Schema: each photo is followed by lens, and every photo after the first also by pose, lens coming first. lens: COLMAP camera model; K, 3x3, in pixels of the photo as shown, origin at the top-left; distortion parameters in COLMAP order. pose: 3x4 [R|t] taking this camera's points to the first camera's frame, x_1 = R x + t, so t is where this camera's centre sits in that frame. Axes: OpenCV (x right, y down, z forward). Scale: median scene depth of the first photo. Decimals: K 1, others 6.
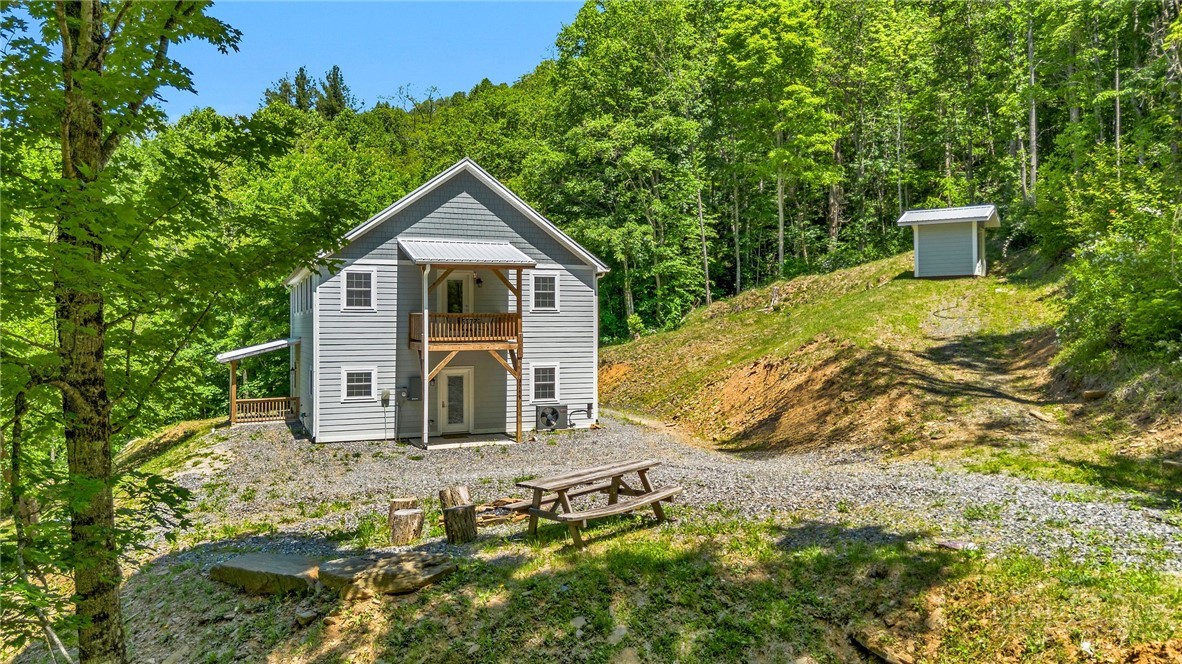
lens RADIAL K [[859.4, 0, 591.2], [0, 859.4, 307.4], [0, 0, 1]] dist [-0.002134, -0.001070]
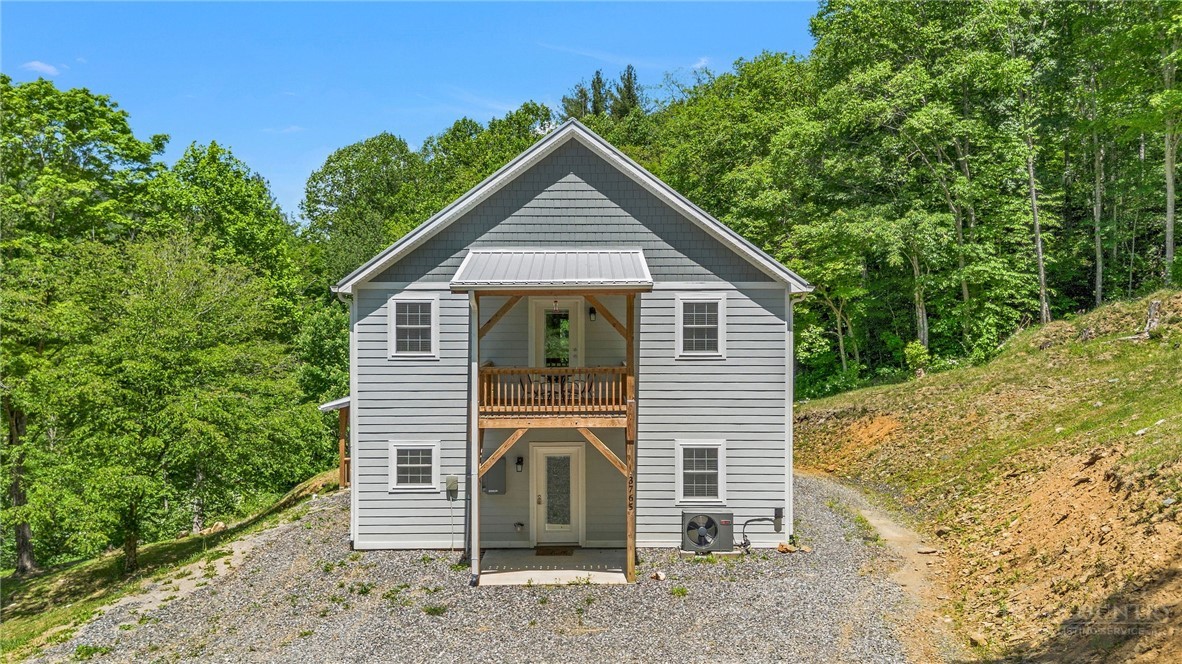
lens RADIAL K [[856.7, 0, 591.0], [0, 856.7, 332.0], [0, 0, 1]] dist [0.059661, -0.078564]
pose [[0.927964, 0.002444, -0.372661, 0.085249], [0.007160, 0.999677, 0.024384, -0.024401], [0.372600, -0.025296, 0.927647, 0.319204]]
